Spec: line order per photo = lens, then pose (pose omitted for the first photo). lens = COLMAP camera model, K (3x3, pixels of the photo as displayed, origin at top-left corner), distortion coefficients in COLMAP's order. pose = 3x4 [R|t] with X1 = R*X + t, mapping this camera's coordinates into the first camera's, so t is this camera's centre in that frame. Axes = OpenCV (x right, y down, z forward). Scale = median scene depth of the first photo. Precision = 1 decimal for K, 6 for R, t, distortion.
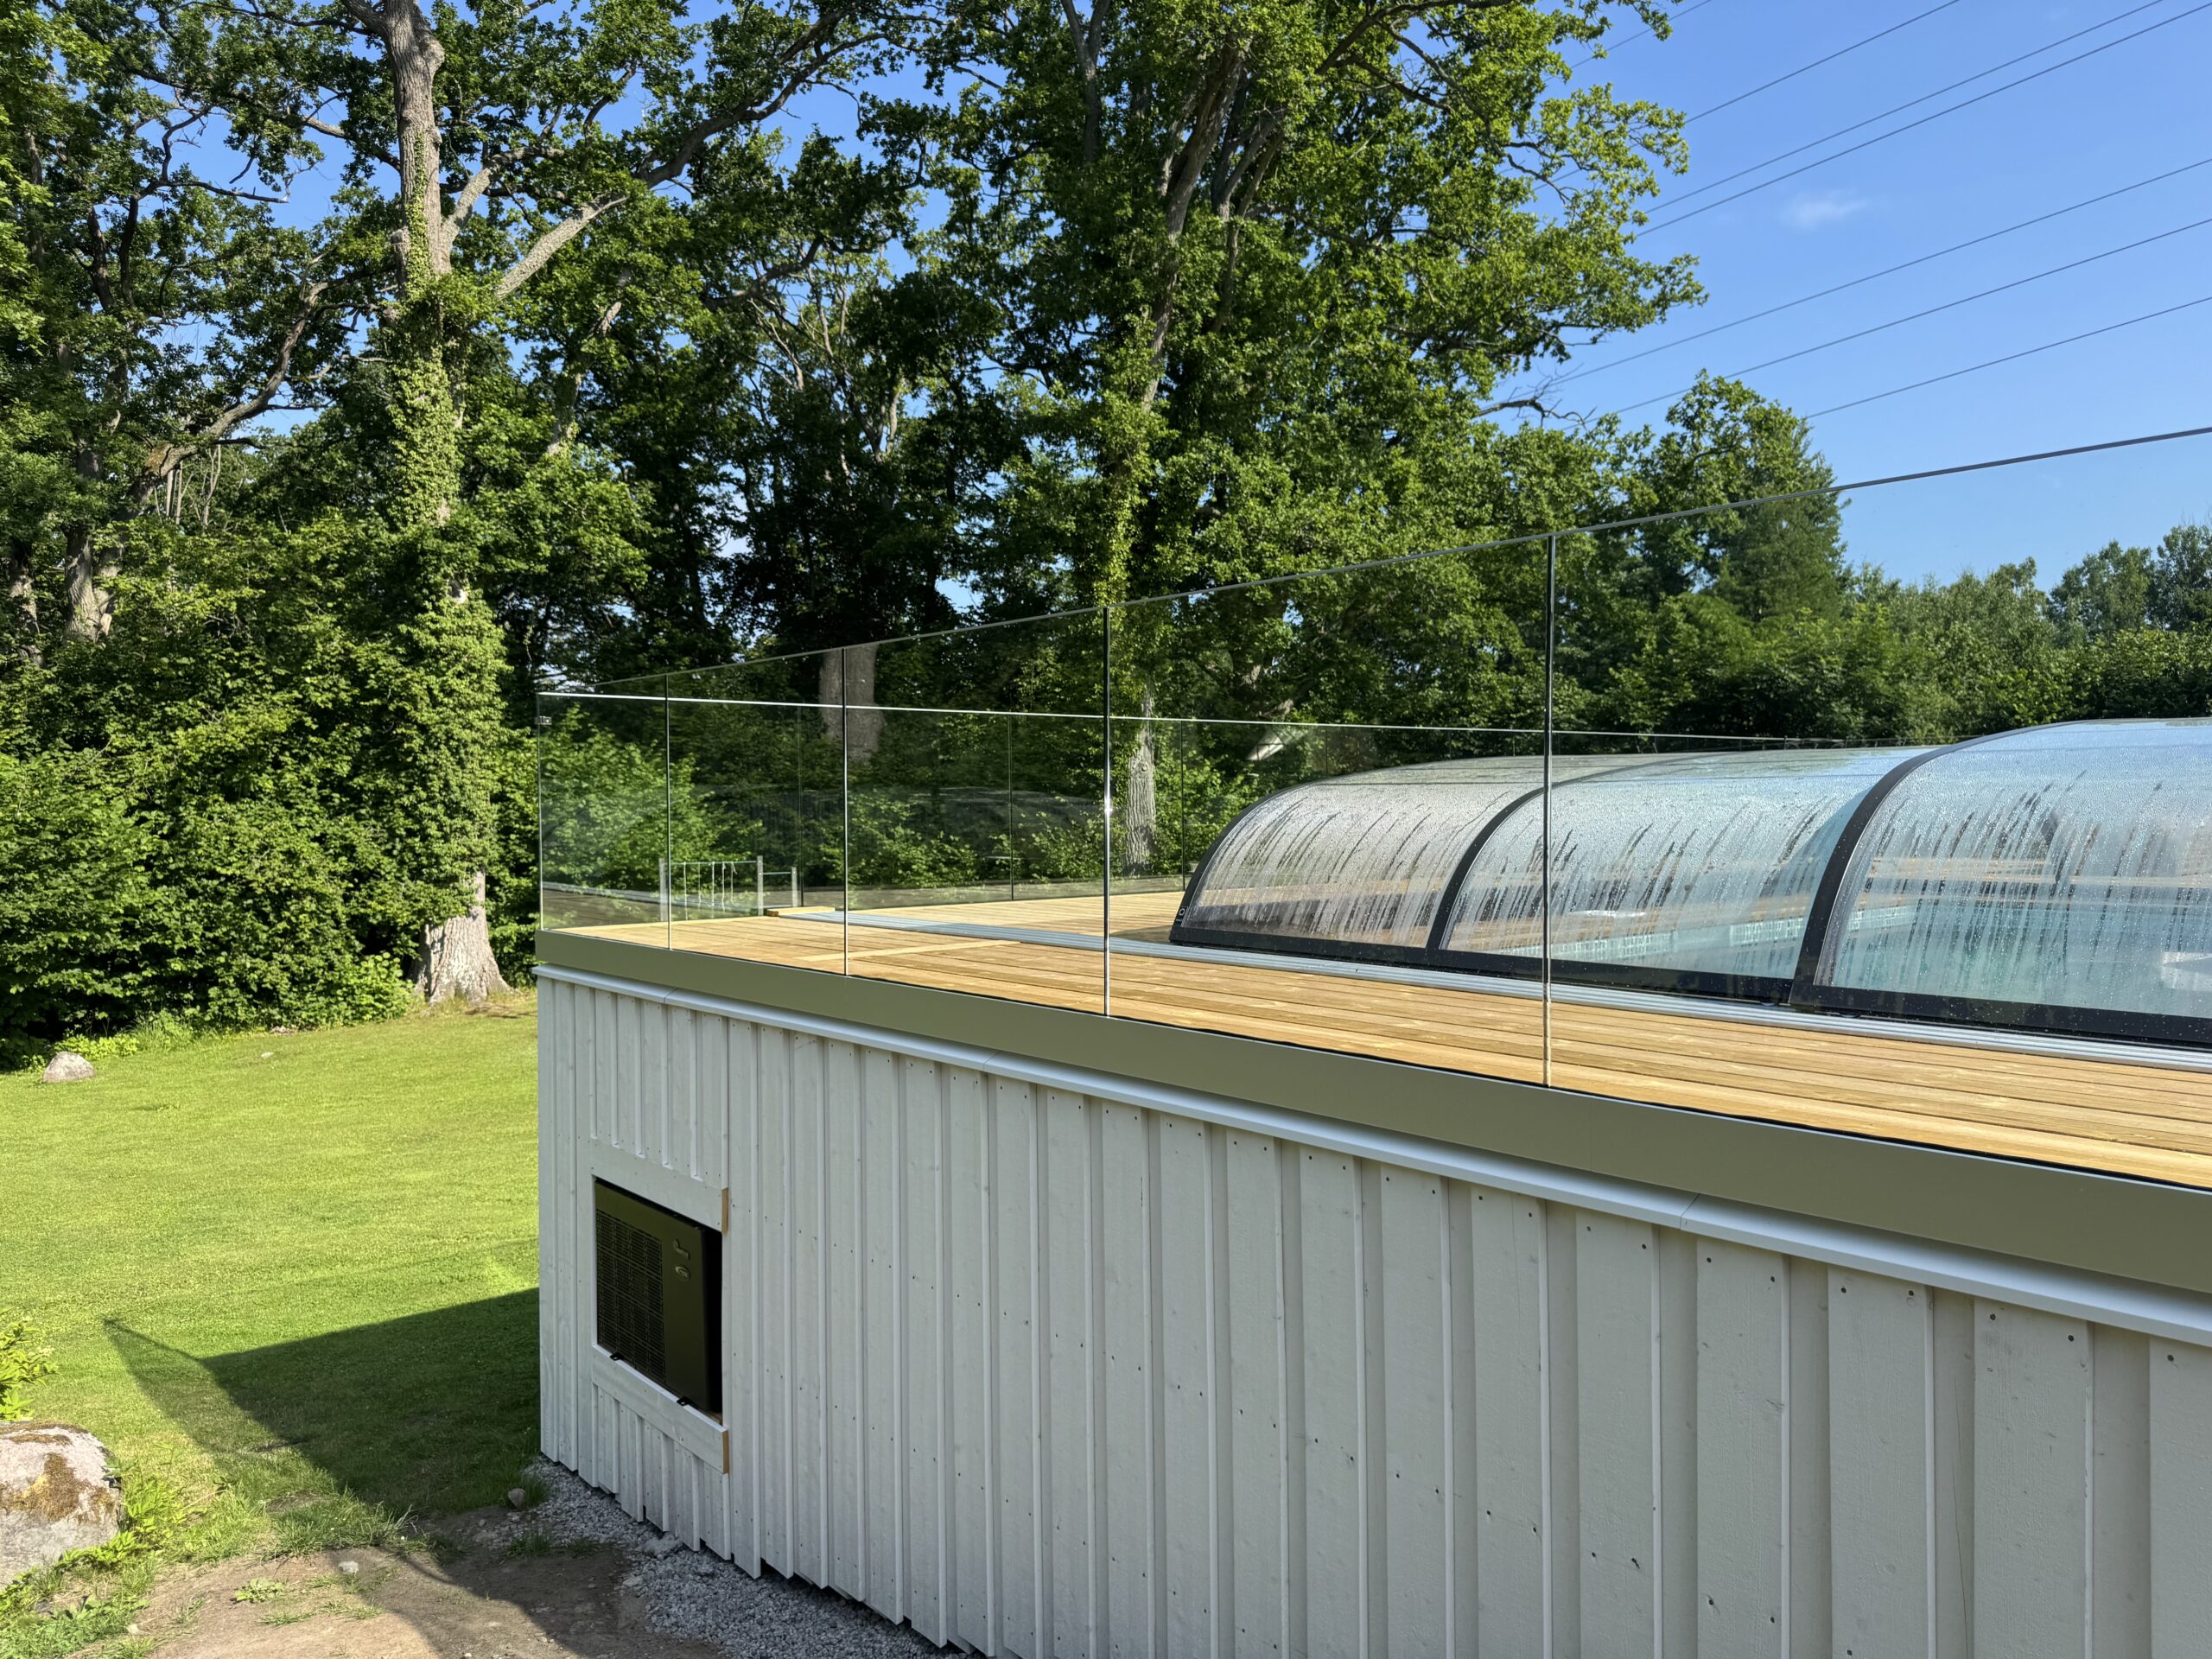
lens RADIAL K [[1578.5, 0, 1108.8], [0, 1578.5, 827.6], [0, 0, 1]] dist [0.062556, -0.038196]
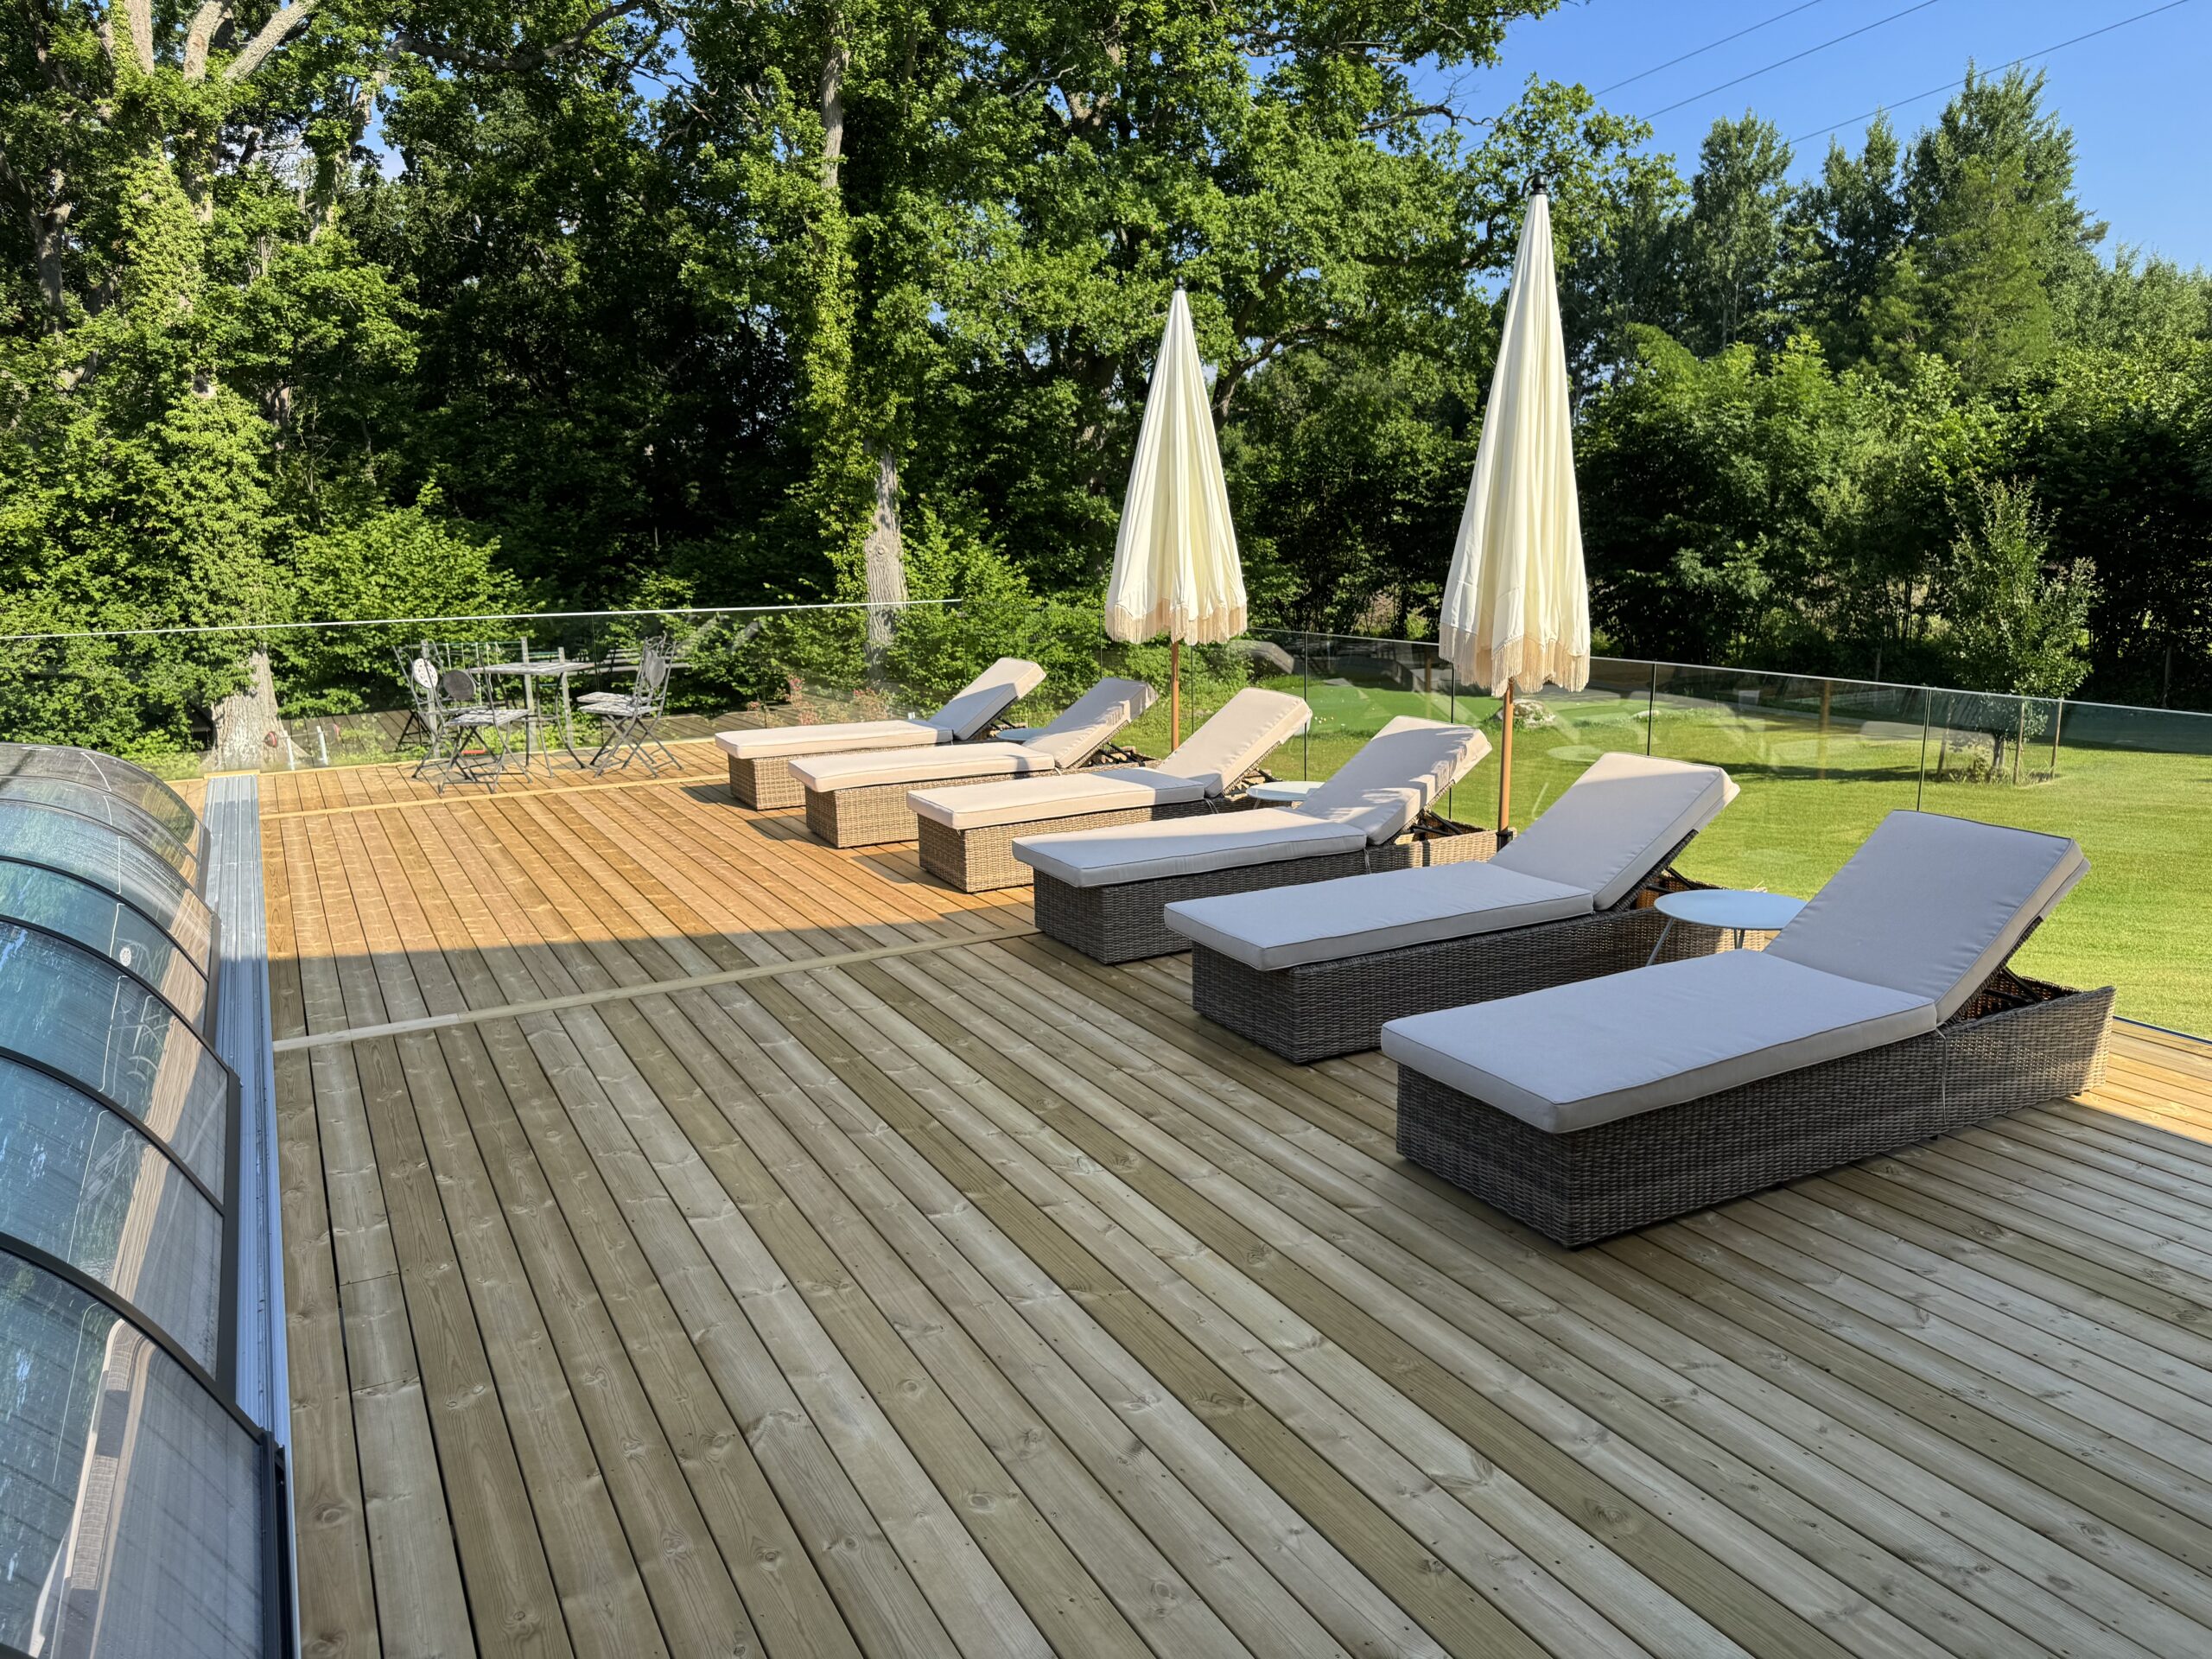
lens RADIAL K [[1578.5, 0, 1114.3], [0, 1578.5, 819.7], [0, 0, 1]] dist [0.062556, -0.038196]
pose [[0.978388, 0.027437, -0.204950, 0.412278], [0.008380, 0.985082, 0.171882, -0.044472], [0.206608, -0.169885, 0.963562, 0.051155]]
